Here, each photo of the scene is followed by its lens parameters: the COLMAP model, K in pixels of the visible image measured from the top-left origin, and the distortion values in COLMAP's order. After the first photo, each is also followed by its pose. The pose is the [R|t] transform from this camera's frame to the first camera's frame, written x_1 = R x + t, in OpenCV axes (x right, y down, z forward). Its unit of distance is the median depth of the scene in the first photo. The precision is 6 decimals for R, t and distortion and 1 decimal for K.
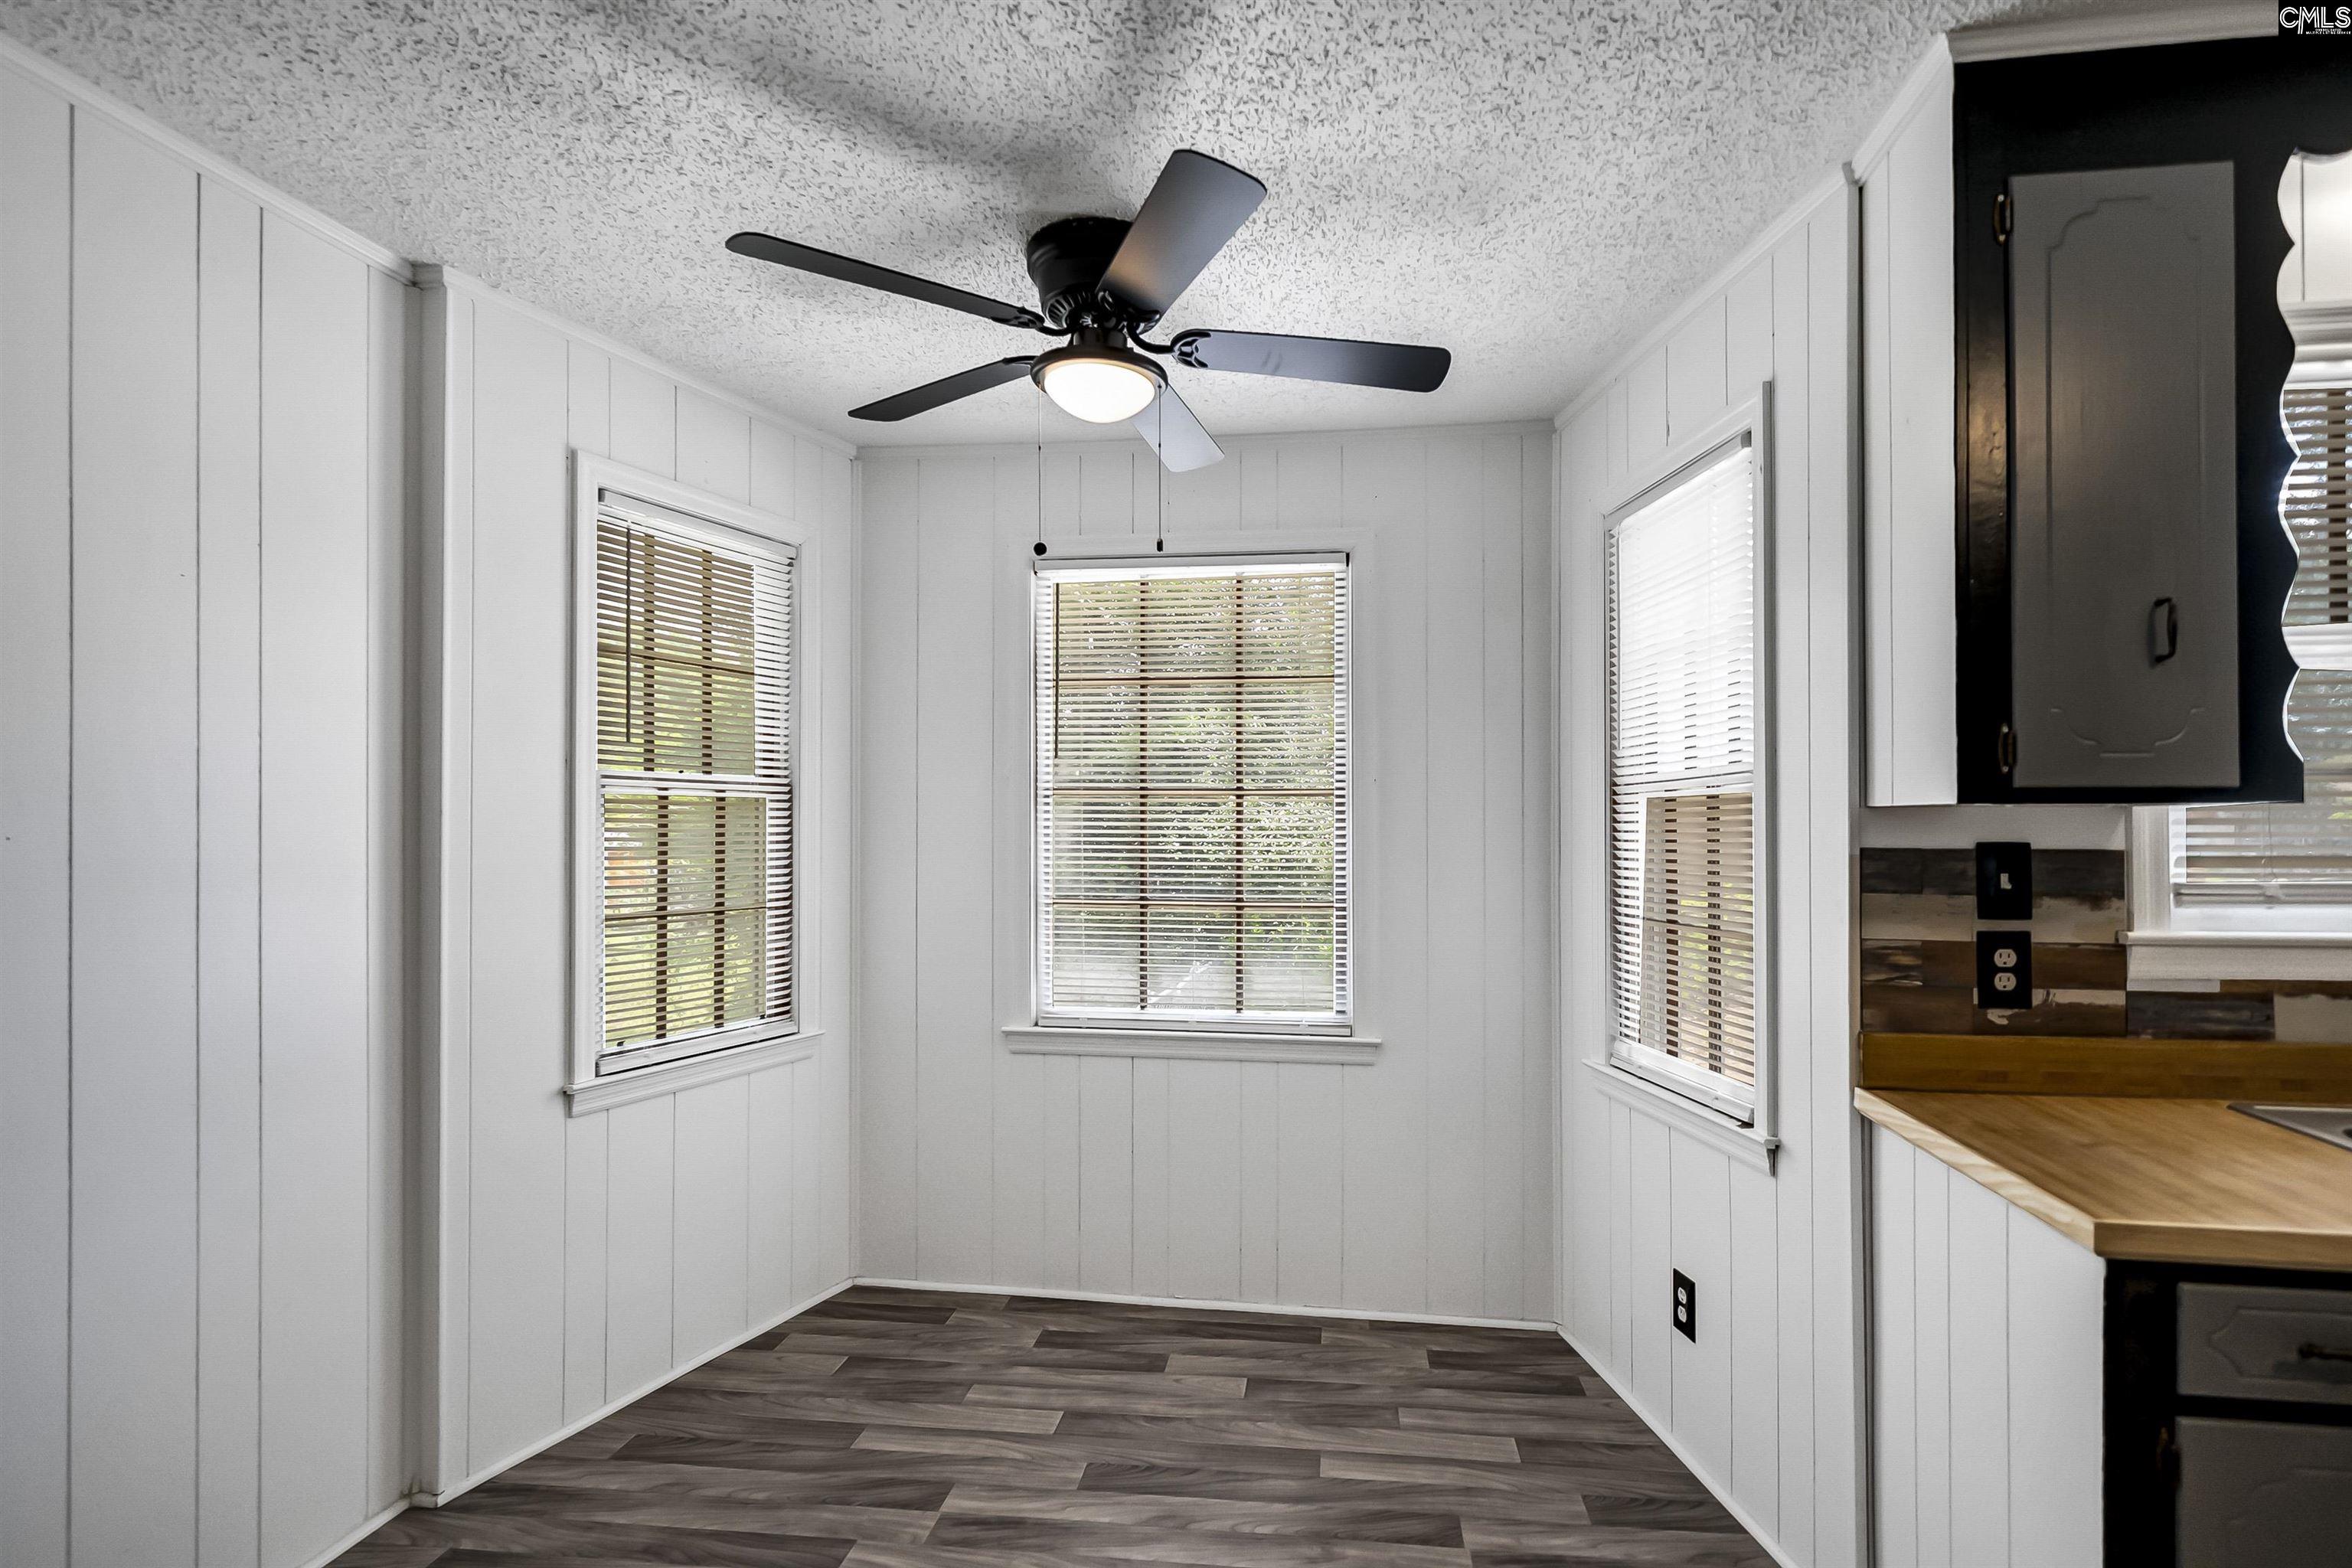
lens RADIAL K [[1129.7, 0, 1246.4], [0, 1129.7, 812.2], [0, 0, 1]] dist [0.001498, 0.001508]
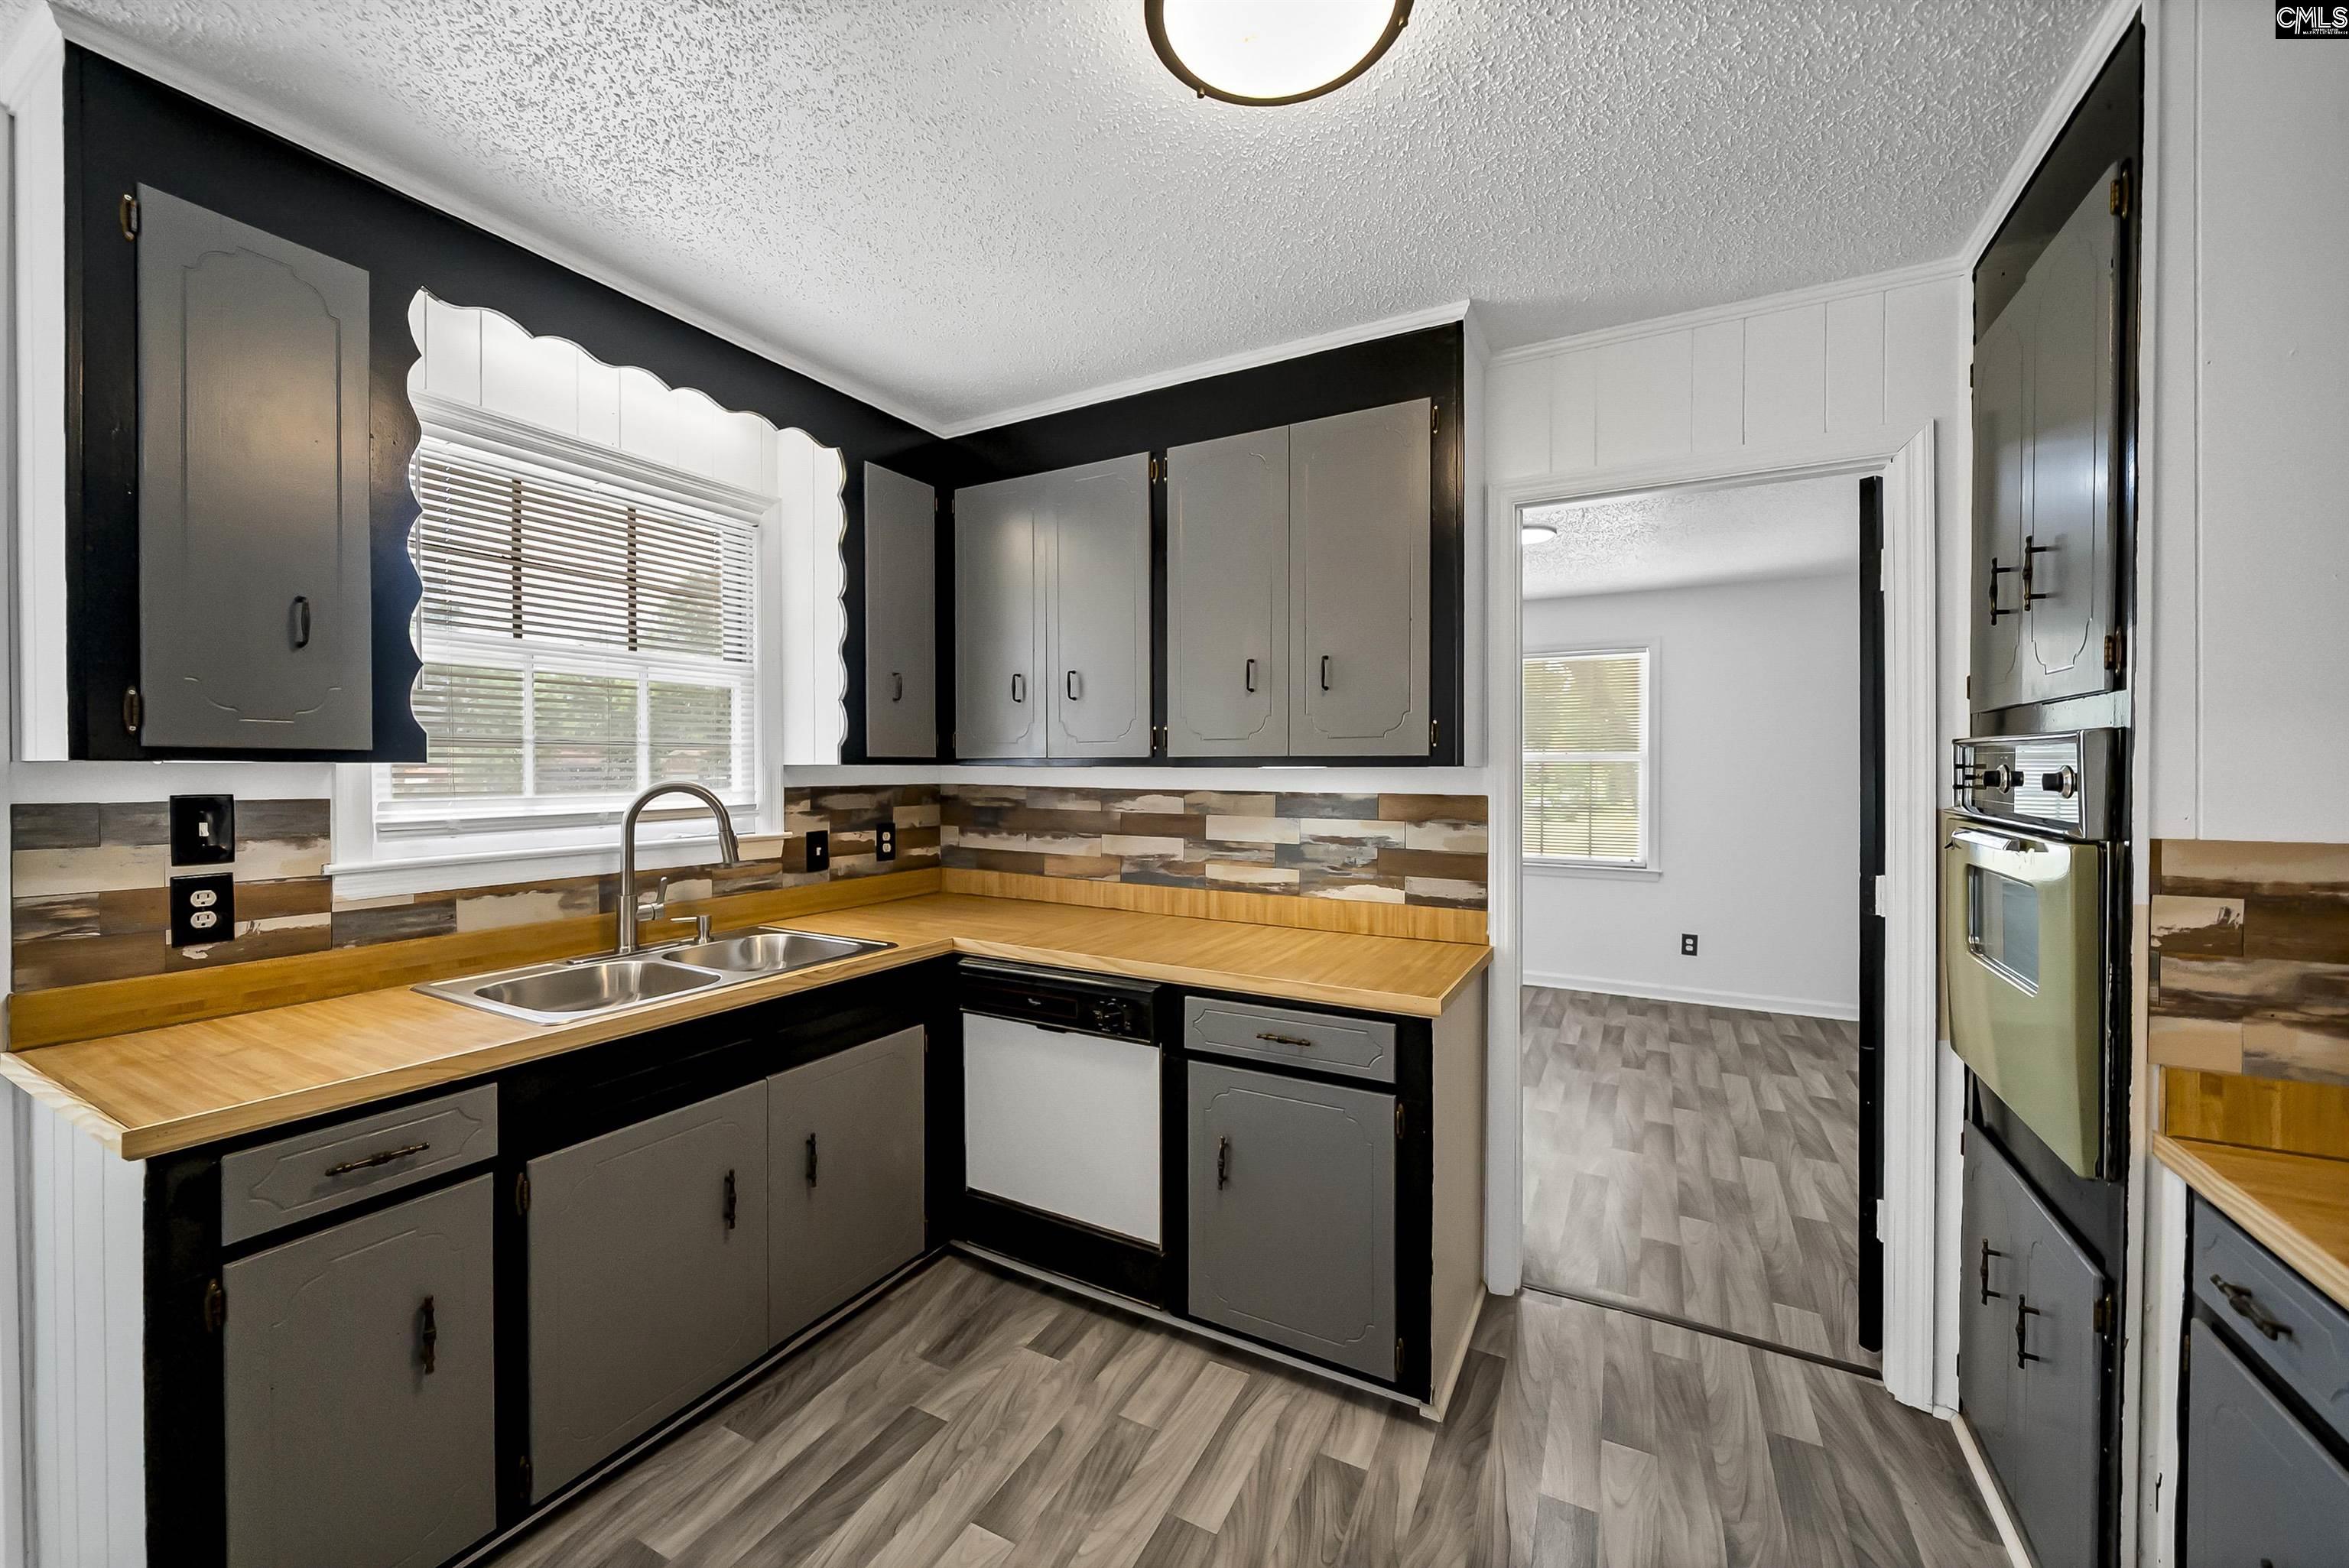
lens RADIAL K [[901.3, 0, 1143.8], [0, 901.3, 774.3], [0, 0, 1]] dist [-0.000801, -0.000270]
pose [[0.382149, -0.006081, 0.924081, 0.176469], [-0.007308, 0.999927, 0.009602, -0.007147], [-0.924072, -0.010423, 0.382076, -0.162540]]
